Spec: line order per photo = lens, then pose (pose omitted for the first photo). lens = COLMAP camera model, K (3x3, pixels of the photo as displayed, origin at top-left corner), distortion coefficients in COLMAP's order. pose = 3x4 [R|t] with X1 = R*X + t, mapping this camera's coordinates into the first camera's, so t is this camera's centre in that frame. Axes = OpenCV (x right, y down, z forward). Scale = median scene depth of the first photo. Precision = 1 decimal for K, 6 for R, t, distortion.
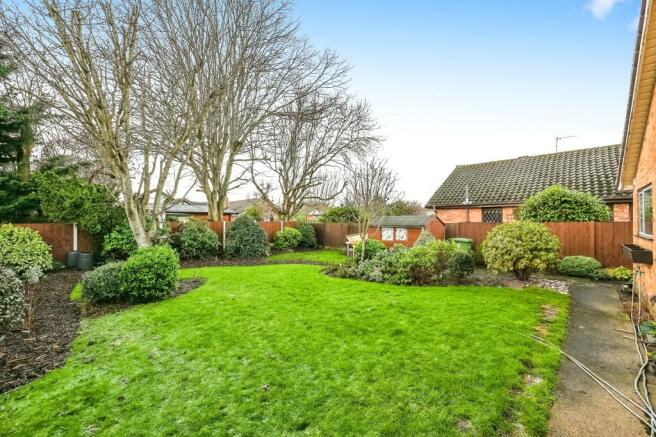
lens RADIAL K [[284.8, 0, 328.0], [0, 284.8, 218.5], [0, 0, 1]] dist [-0.011599, 0.000034]
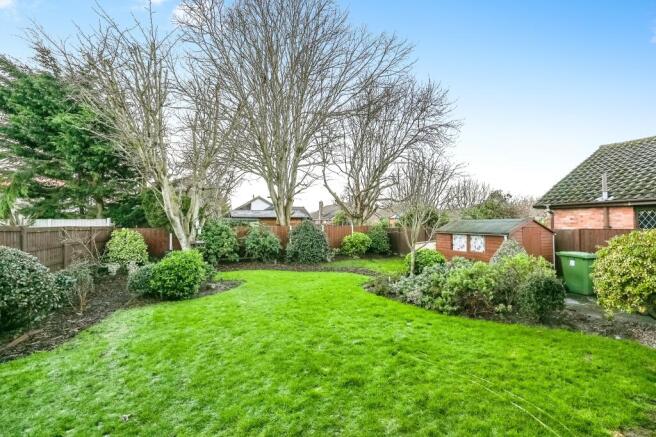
lens RADIAL K [[284.8, 0, 328.0], [0, 284.8, 218.5], [0, 0, 1]] dist [-0.011599, 0.000034]
pose [[0.903422, -0.007799, -0.428683, 0.217214], [0.005040, 0.999959, -0.007570, -0.008917], [0.428724, 0.004679, 0.903423, 0.133368]]
